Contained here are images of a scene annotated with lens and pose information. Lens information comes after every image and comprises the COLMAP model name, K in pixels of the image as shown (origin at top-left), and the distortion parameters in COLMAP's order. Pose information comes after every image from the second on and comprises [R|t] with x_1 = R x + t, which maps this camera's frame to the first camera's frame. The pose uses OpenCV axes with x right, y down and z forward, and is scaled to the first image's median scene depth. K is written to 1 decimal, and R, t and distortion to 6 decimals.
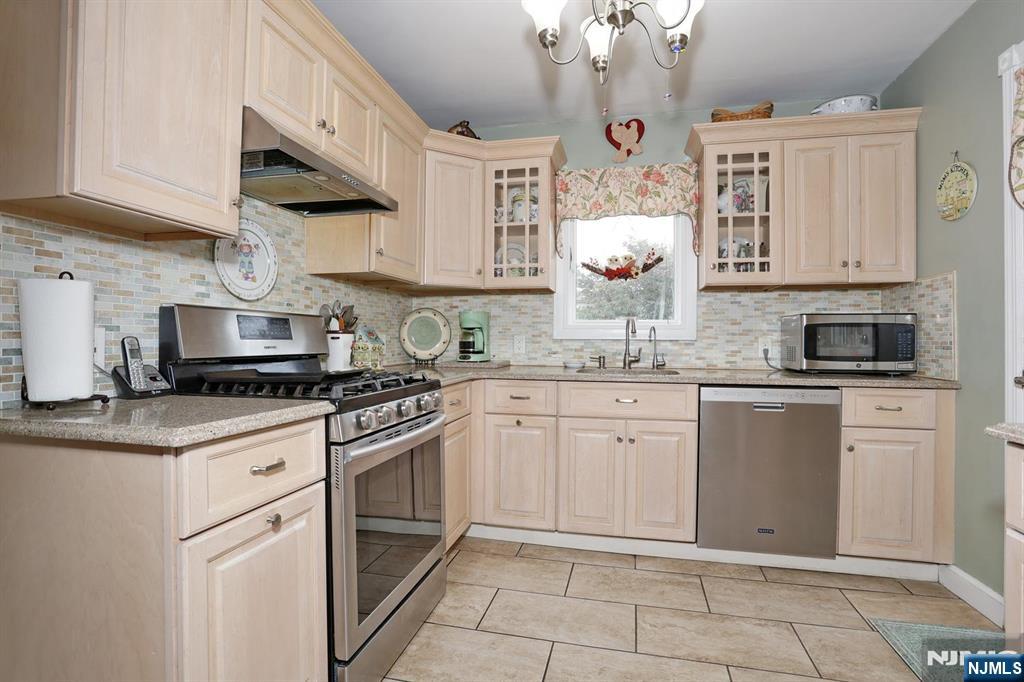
lens RADIAL K [[495.0, 0, 507.9], [0, 495.0, 339.6], [0, 0, 1]] dist [-0.078932, 0.031445]
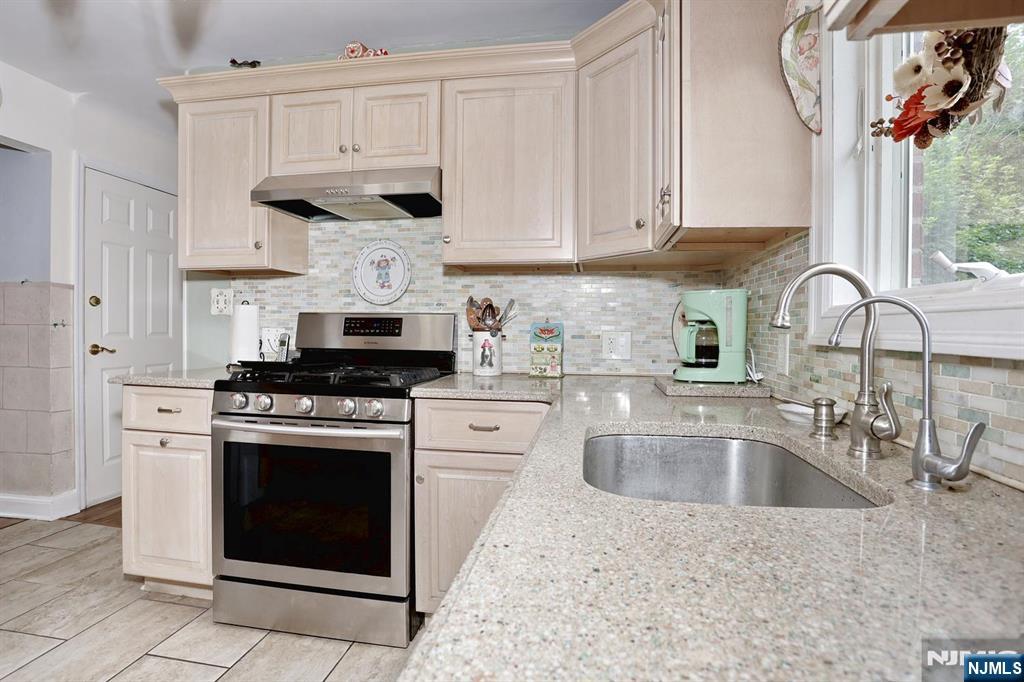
lens RADIAL K [[495.0, 0, 507.9], [0, 495.0, 339.6], [0, 0, 1]] dist [-0.078932, 0.031445]
pose [[0.065486, 0.020069, -0.997652, 0.754645], [-0.010761, 0.999754, 0.019405, -0.018563], [0.997795, 0.009465, 0.065686, 1.240147]]
